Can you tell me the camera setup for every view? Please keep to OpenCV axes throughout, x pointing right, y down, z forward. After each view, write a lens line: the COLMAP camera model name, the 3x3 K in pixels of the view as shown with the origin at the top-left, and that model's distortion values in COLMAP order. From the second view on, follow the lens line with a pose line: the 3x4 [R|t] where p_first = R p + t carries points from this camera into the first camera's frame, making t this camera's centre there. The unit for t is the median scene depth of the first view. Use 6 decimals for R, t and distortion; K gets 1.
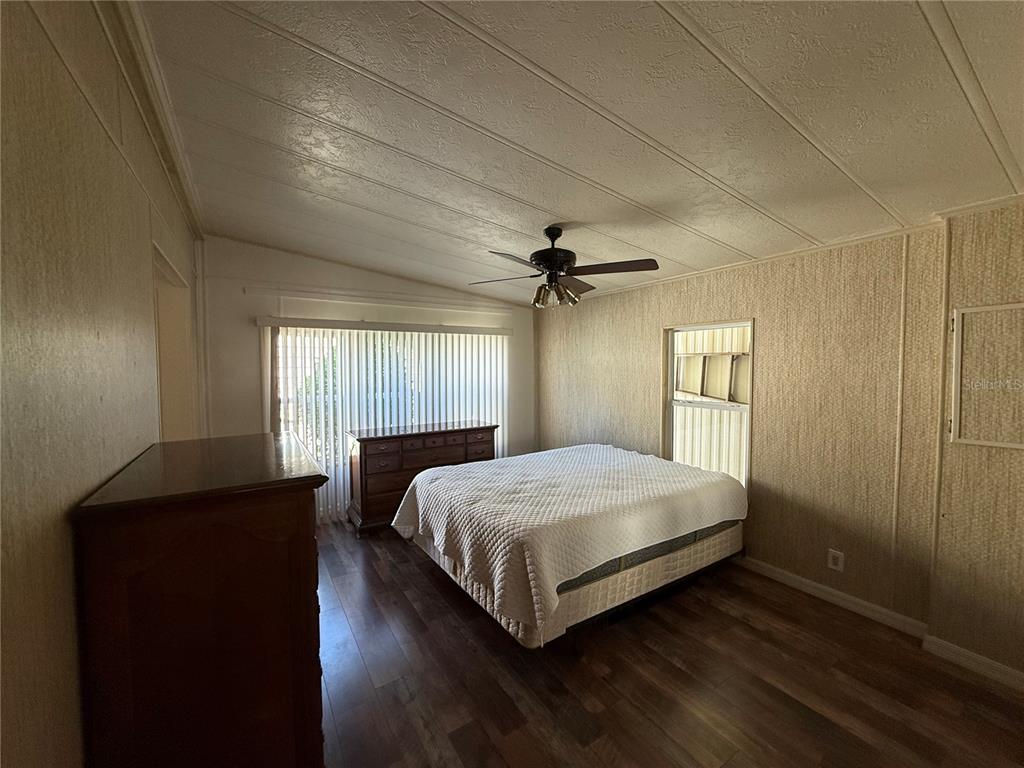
lens RADIAL K [[408.0, 0, 508.3], [0, 408.0, 384.6], [0, 0, 1]] dist [-0.000265, 0.000160]
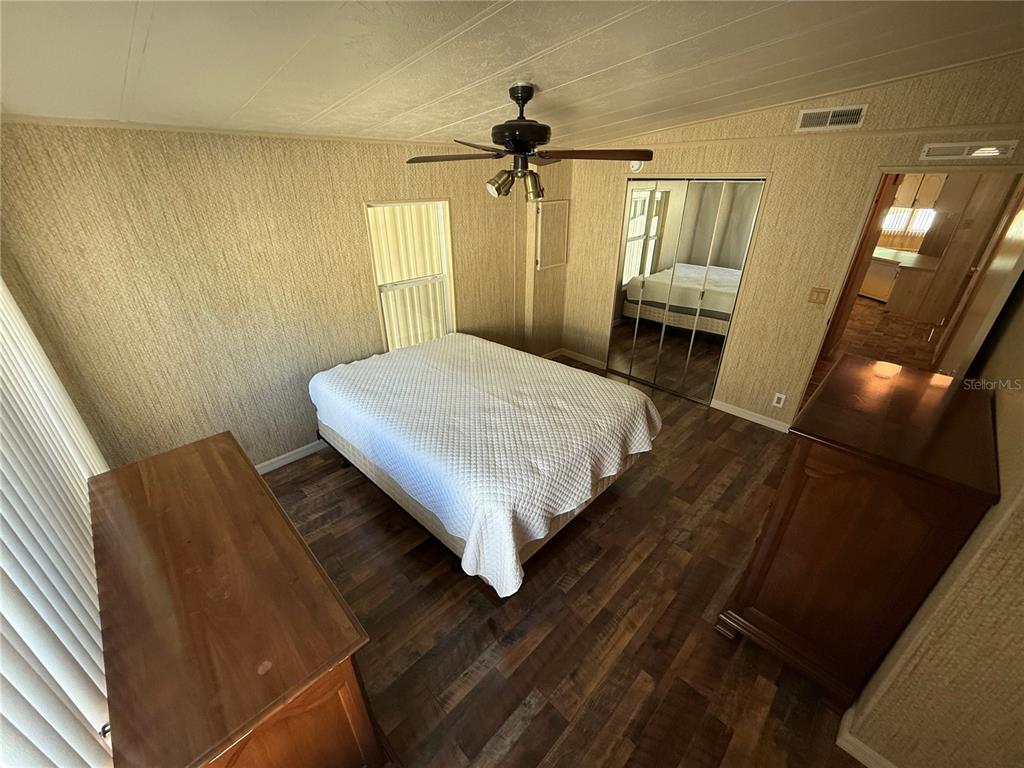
lens RADIAL K [[408.0, 0, 510.8], [0, 408.0, 383.6], [0, 0, 1]] dist [-0.000265, 0.000160]
pose [[-0.210039, -0.439724, 0.873228, -0.695842], [0.046678, 0.887622, 0.458200, -0.218426], [-0.976578, 0.137001, -0.165910, 1.088209]]
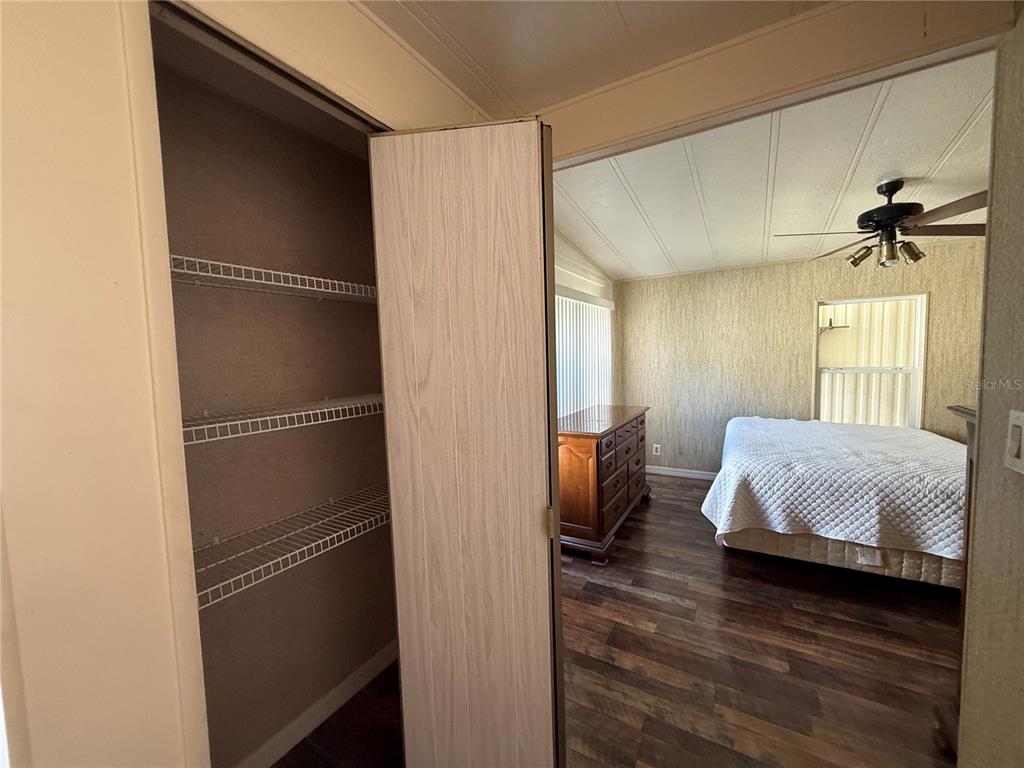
lens RADIAL K [[408.0, 0, 507.6], [0, 408.0, 385.4], [0, 0, 1]] dist [-0.000265, 0.000160]
pose [[0.893714, -0.055585, 0.445181, -1.012333], [0.046908, 0.998434, 0.030493, 0.013338], [-0.446178, -0.006370, 0.894921, 0.487338]]
